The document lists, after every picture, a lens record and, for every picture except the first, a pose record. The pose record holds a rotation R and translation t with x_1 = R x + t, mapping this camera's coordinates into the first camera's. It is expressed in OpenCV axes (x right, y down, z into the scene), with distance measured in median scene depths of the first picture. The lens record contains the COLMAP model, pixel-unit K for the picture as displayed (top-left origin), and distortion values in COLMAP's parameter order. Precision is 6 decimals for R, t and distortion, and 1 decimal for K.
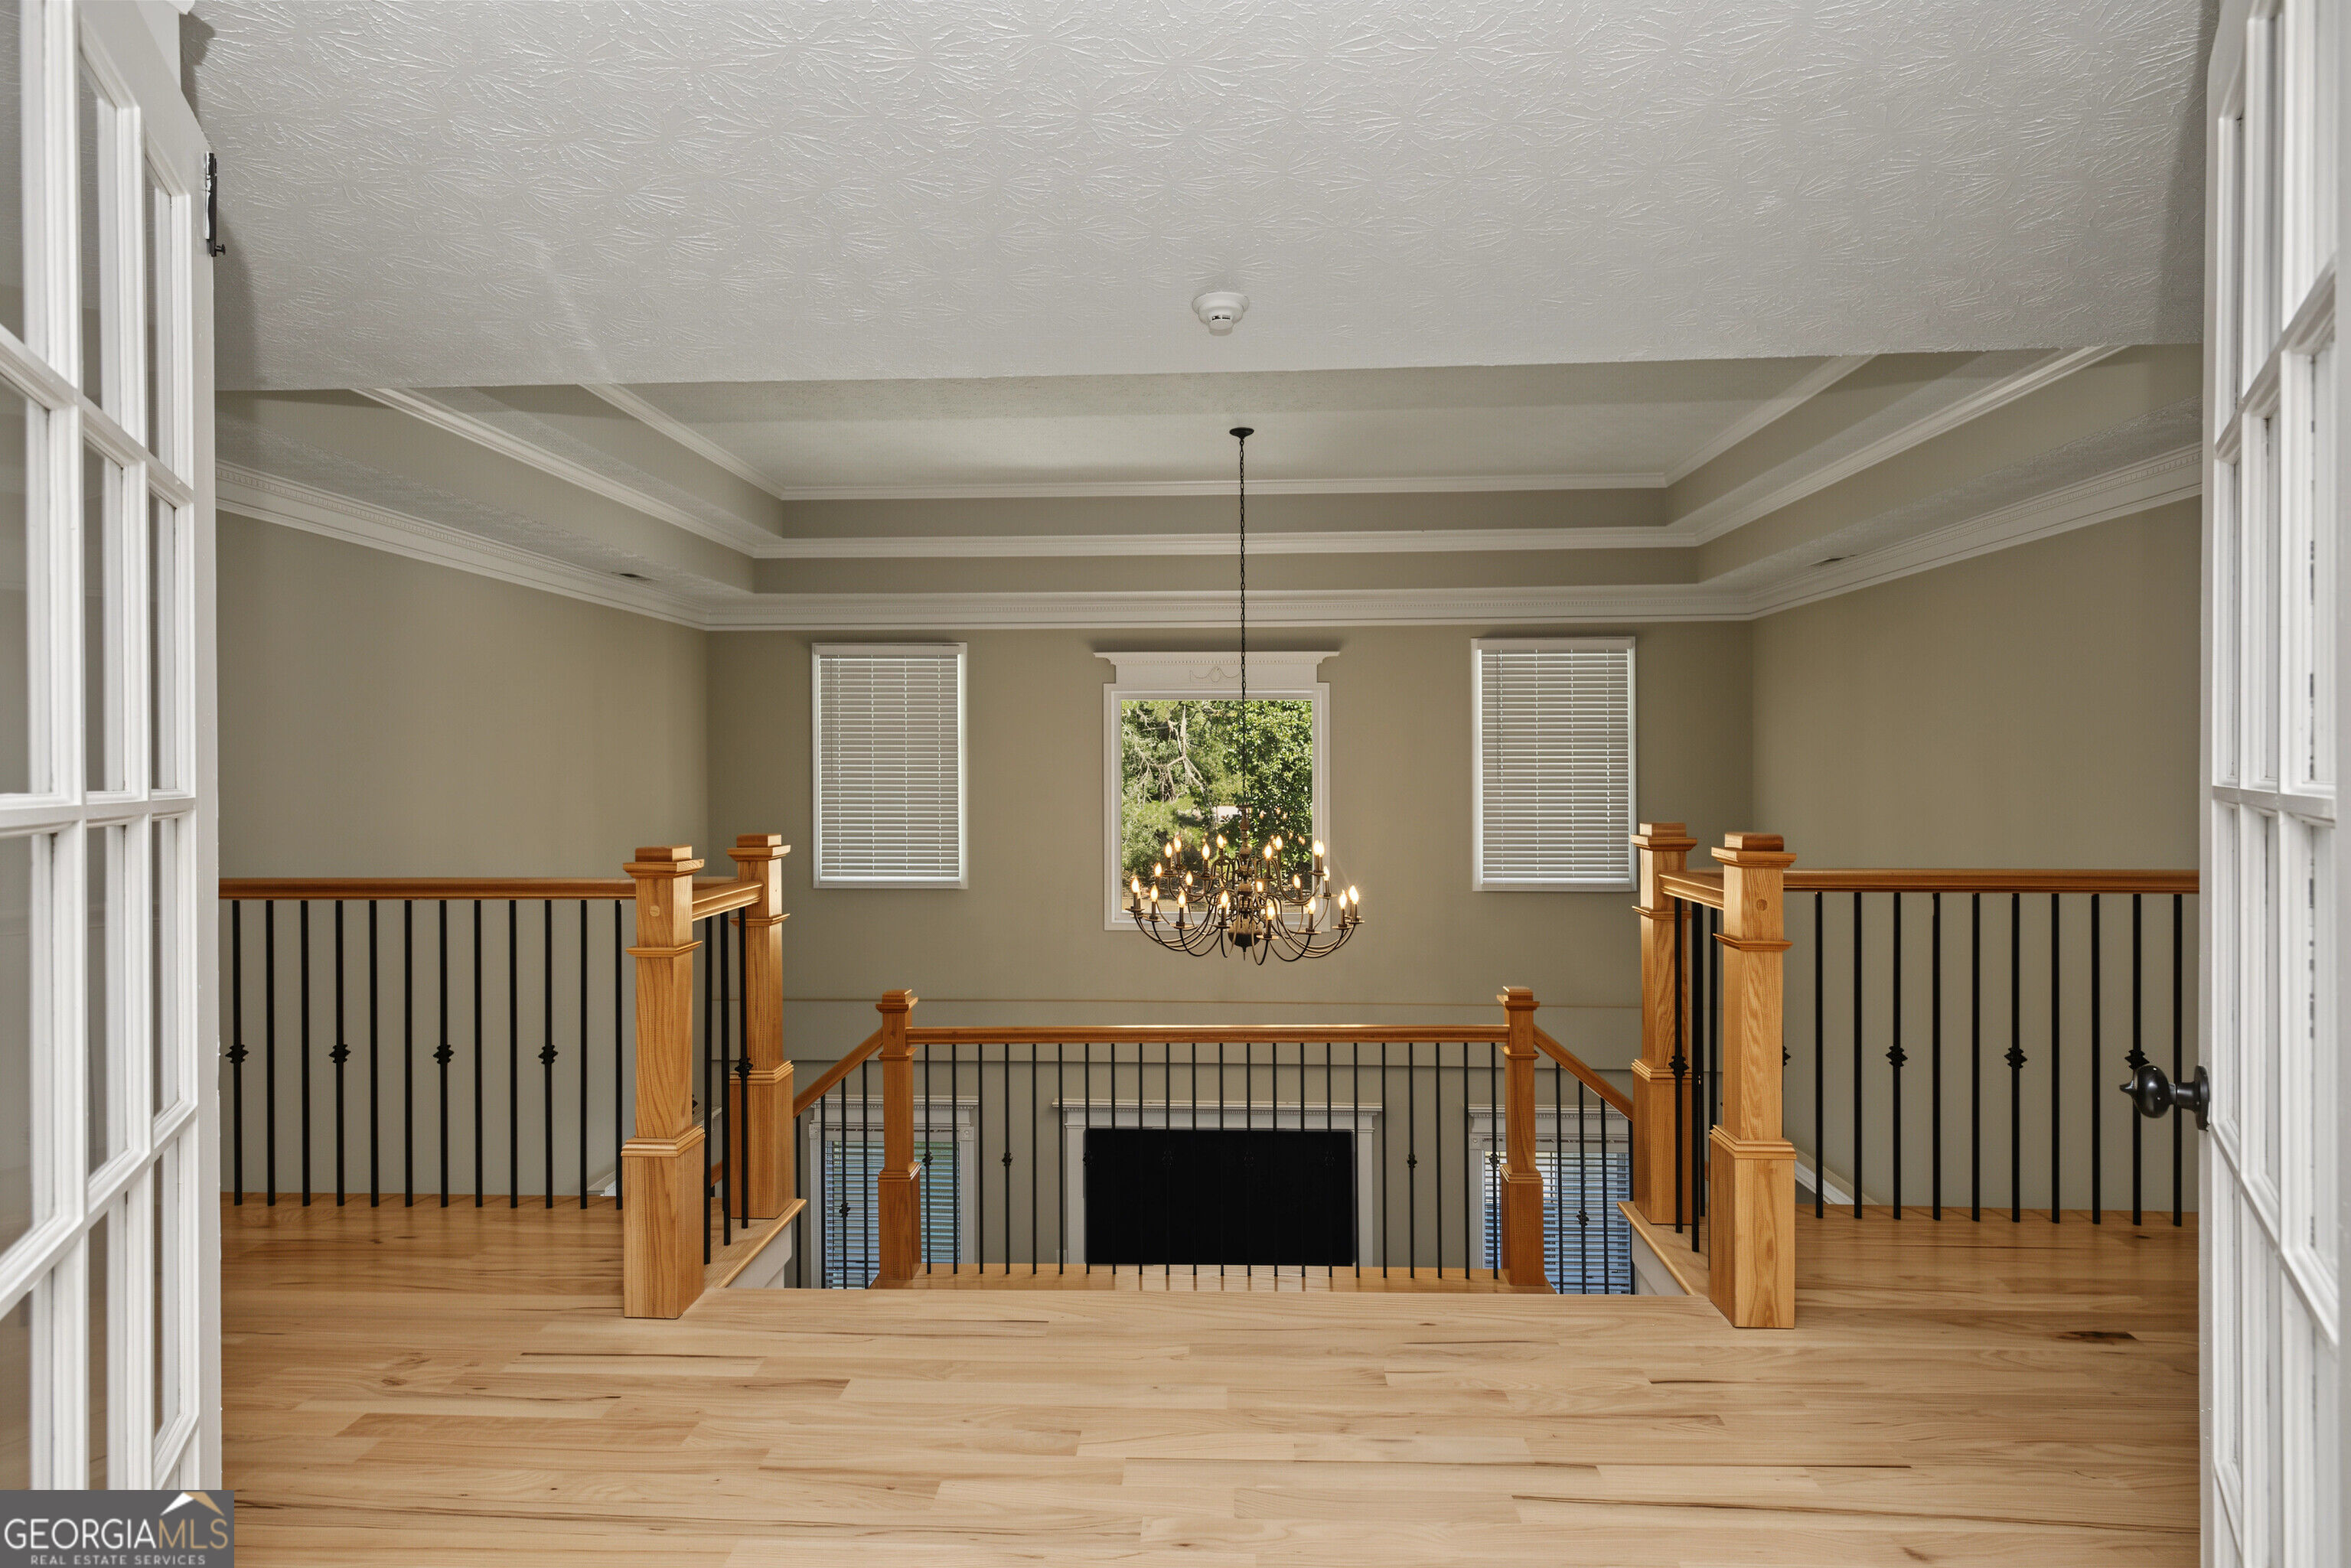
lens RADIAL K [[1137.4, 0, 1181.3], [0, 1137.4, 777.1], [0, 0, 1]] dist [0.002393, 0.000162]
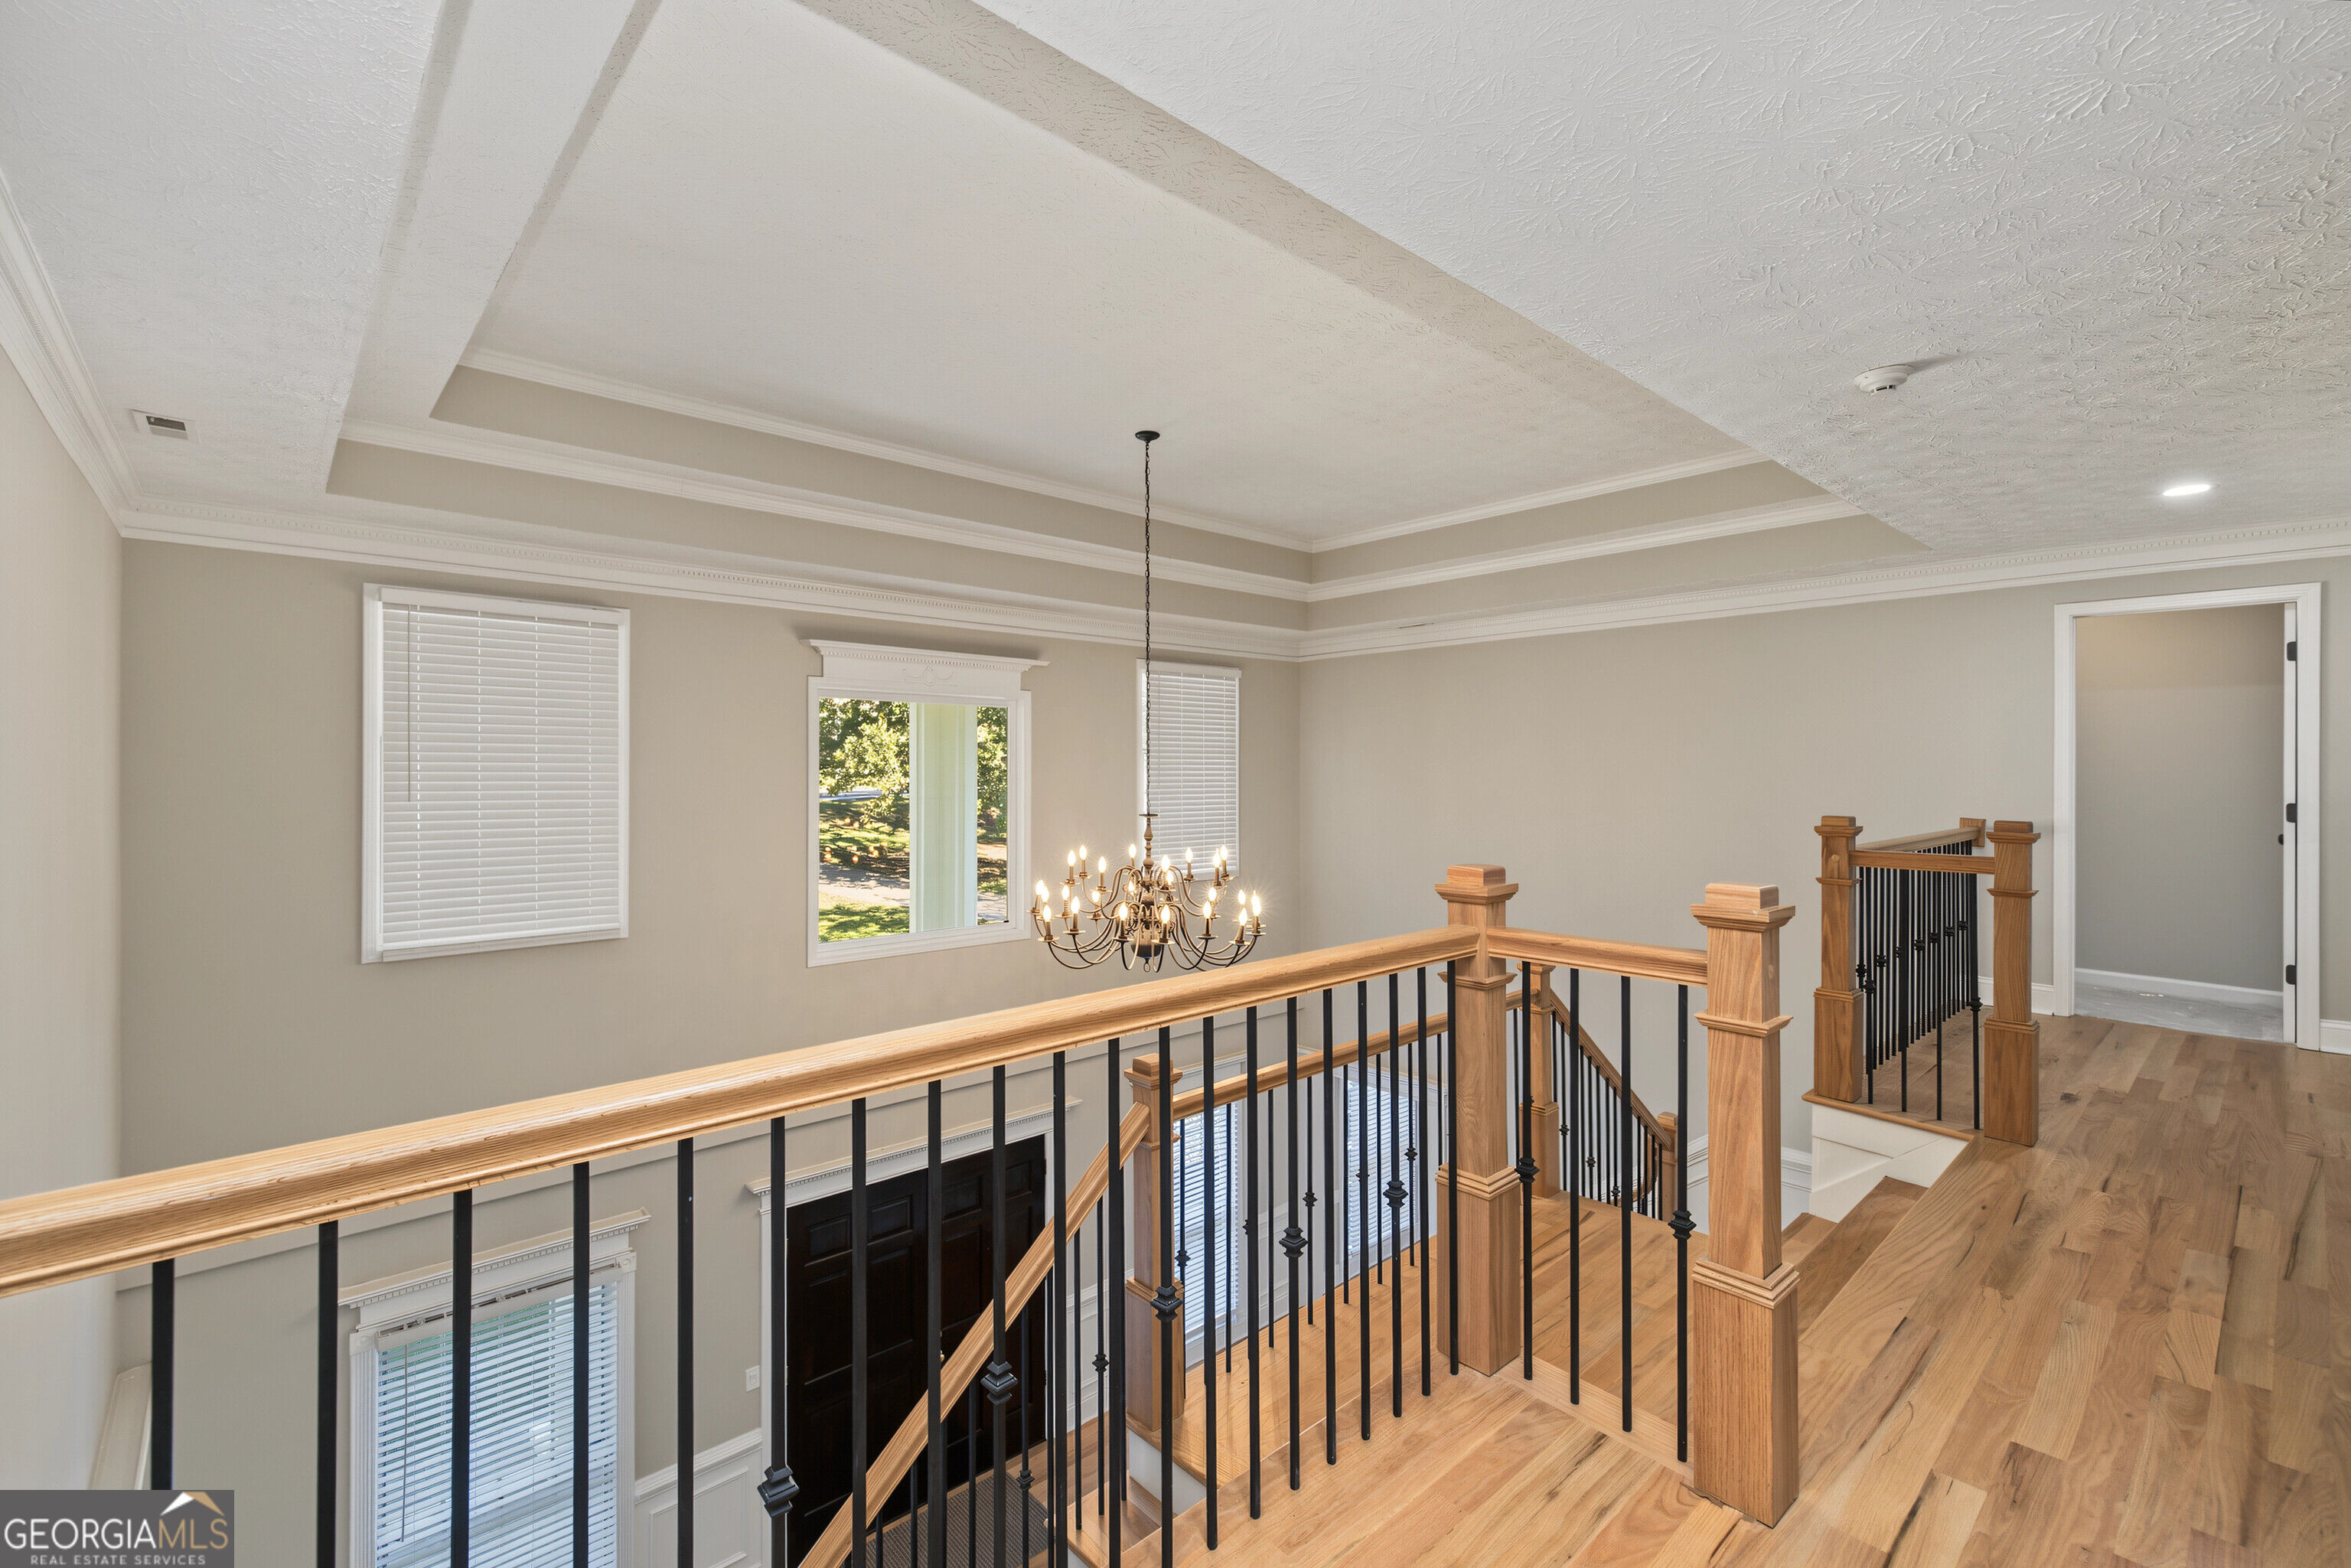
lens RADIAL K [[1017.3, 0, 1177.3], [0, 1017.3, 777.1], [0, 0, 1]] dist [0.007608, -0.001079]
pose [[0.708069, -0.000748, 0.706143, -0.543938], [0.005252, 0.999977, -0.004207, -0.003458], [-0.706124, 0.006688, 0.708057, 0.356680]]
